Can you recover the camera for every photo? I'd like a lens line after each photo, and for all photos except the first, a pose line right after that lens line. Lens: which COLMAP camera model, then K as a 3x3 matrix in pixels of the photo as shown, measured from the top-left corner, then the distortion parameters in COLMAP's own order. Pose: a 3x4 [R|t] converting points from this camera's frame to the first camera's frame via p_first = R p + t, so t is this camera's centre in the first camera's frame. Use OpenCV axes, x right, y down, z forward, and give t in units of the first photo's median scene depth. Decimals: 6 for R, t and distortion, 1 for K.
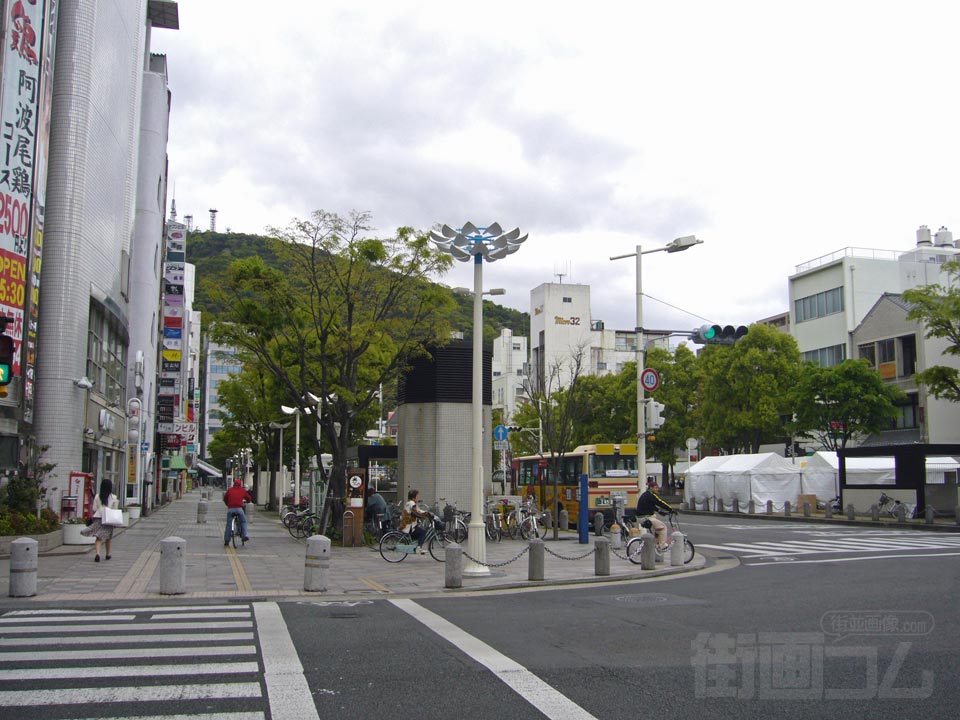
lens RADIAL K [[1024.2, 0, 427.6], [0, 1024.2, 346.5], [0, 0, 1]] dist [0.017530, 0.014947]
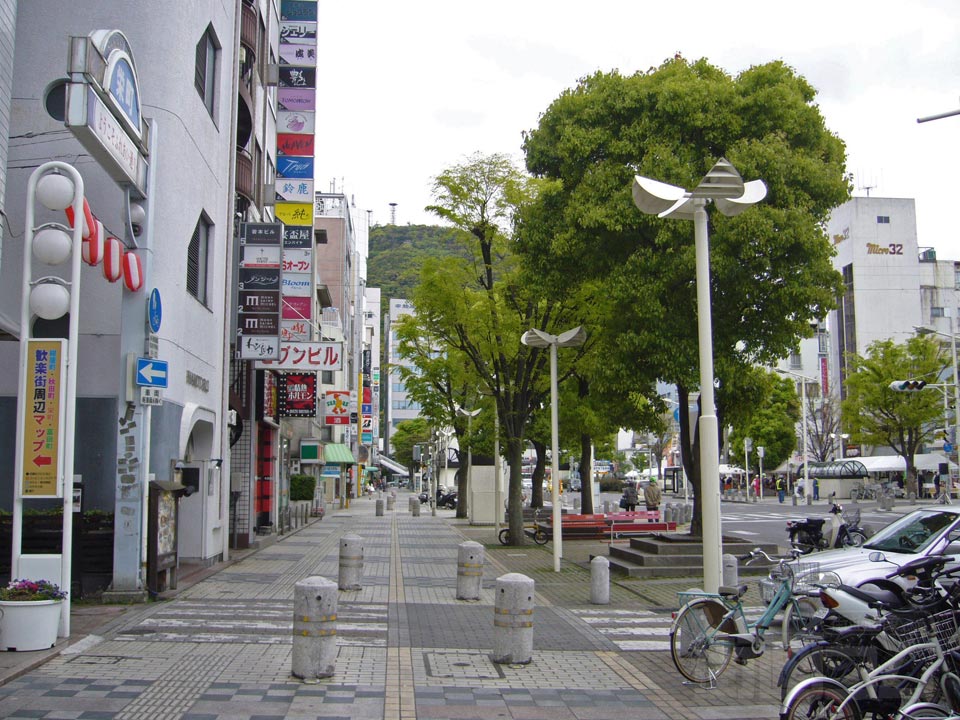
lens RADIAL K [[1045.8, 0, 480.0], [0, 1045.8, 360.0], [0, 0, 1]] dist [-0.035616, 0.001540]
pose [[0.991672, -0.022085, -0.126885, -0.050331], [0.024311, 0.999576, 0.016018, 0.032736], [0.126477, -0.018970, 0.991788, 0.253919]]
